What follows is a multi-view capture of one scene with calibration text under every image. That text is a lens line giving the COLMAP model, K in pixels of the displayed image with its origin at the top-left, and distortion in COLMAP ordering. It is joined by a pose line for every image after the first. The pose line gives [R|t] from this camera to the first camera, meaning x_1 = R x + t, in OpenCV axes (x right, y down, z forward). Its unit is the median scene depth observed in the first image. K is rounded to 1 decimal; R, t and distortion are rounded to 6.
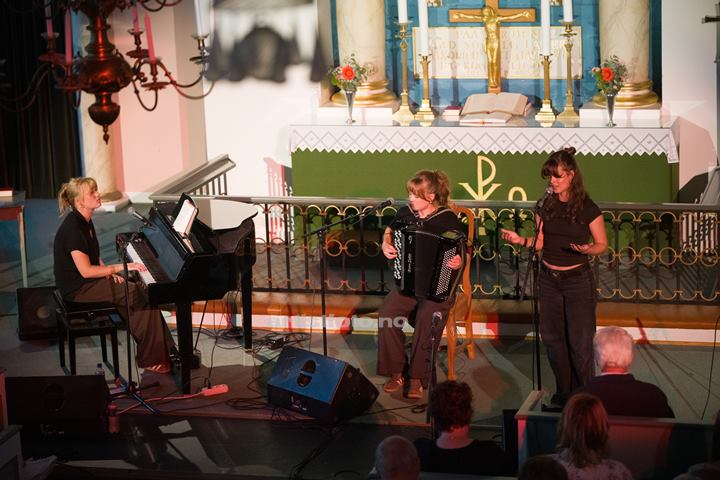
lens RADIAL K [[2141.4, 0, 360.0], [0, 2141.4, 240.0], [0, 0, 1]] dist [0.157525, 0.123073]
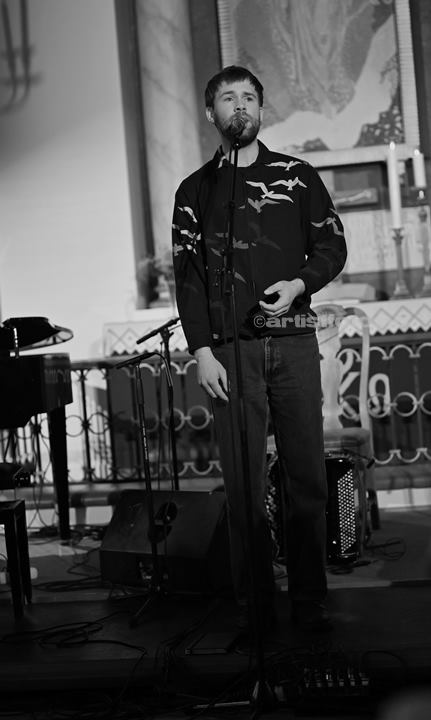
lens RADIAL K [[1401.9, 0, 215.5], [0, 1401.9, 360.0], [0, 0, 1]] dist [0.005080, 0.001067]
pose [[0.996700, -0.036354, 0.072574, -0.029486], [0.051131, 0.975601, -0.213513, 0.081704], [-0.063042, 0.216520, 0.974241, 0.455960]]
